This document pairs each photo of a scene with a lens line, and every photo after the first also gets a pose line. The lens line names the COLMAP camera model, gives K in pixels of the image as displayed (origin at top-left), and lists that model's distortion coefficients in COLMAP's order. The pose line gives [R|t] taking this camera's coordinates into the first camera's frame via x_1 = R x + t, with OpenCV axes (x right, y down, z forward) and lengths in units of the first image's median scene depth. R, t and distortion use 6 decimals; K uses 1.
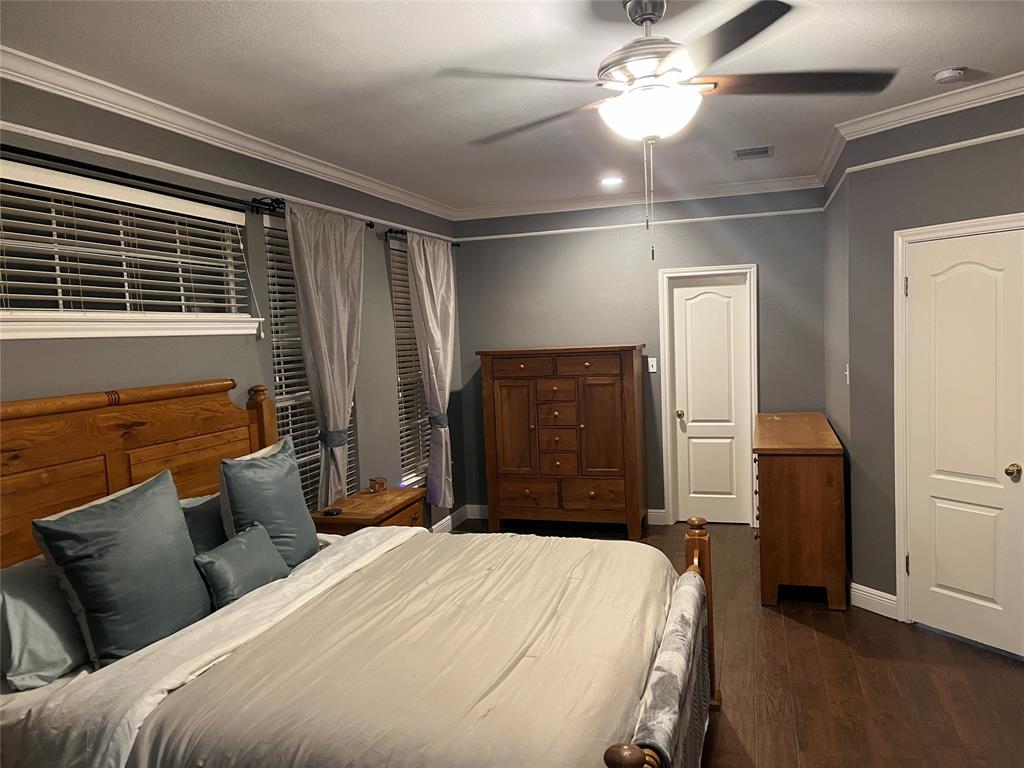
lens RADIAL K [[785.3, 0, 505.0], [0, 785.3, 390.4], [0, 0, 1]] dist [0.056285, -0.024736]
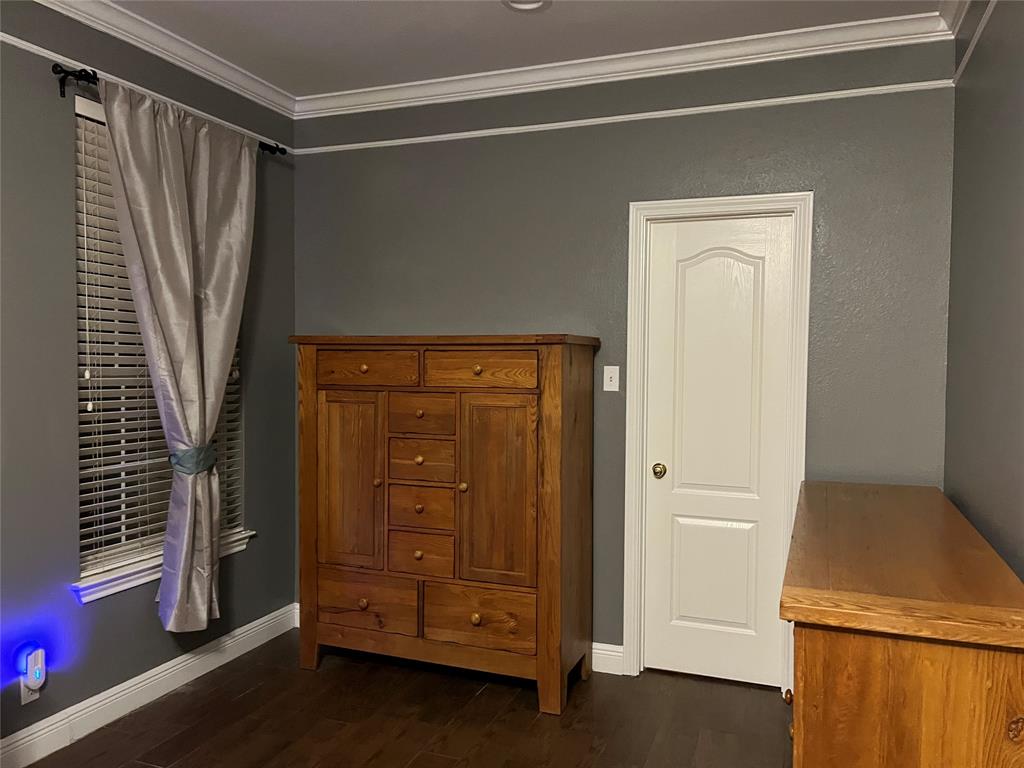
lens RADIAL K [[785.3, 0, 521.0], [0, 785.3, 389.6], [0, 0, 1]] dist [0.056285, -0.024736]
pose [[0.997829, 0.054353, -0.037178, 0.149110], [-0.055742, 0.997745, -0.037388, -0.000682], [0.035062, 0.039380, 0.998609, 0.464111]]
